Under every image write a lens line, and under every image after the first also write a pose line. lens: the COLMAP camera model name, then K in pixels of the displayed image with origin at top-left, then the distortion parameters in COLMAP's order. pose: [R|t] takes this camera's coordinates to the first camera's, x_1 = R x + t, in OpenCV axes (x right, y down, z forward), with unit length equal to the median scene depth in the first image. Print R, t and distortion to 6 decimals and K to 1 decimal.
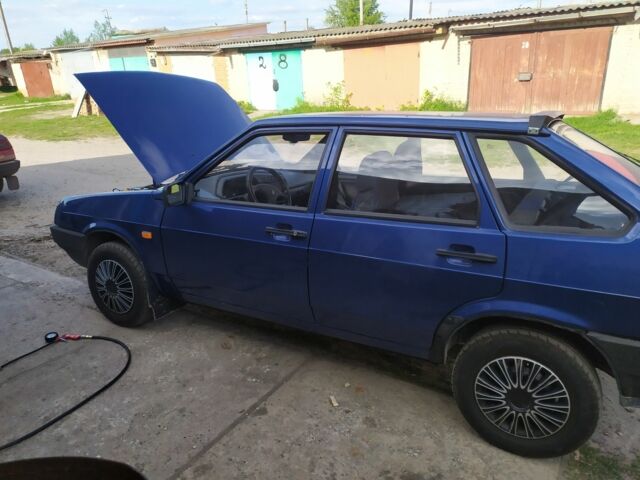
lens RADIAL K [[442.5, 0, 320.0], [0, 442.5, 240.0], [0, 0, 1]] dist [0.059138, -0.052424]
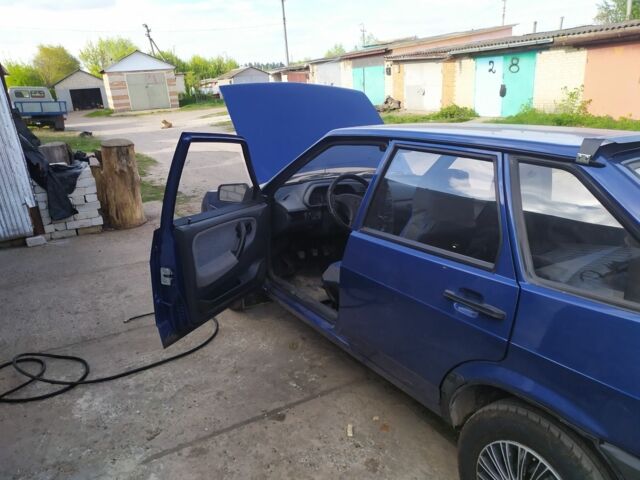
lens RADIAL K [[442.5, 0, 320.0], [0, 442.5, 240.0], [0, 0, 1]] dist [0.059138, -0.052424]
pose [[0.896978, 0.138988, -0.419658, 0.338355], [-0.144362, 0.989341, 0.019103, -0.047276], [0.417839, 0.043447, 0.907481, 0.111810]]
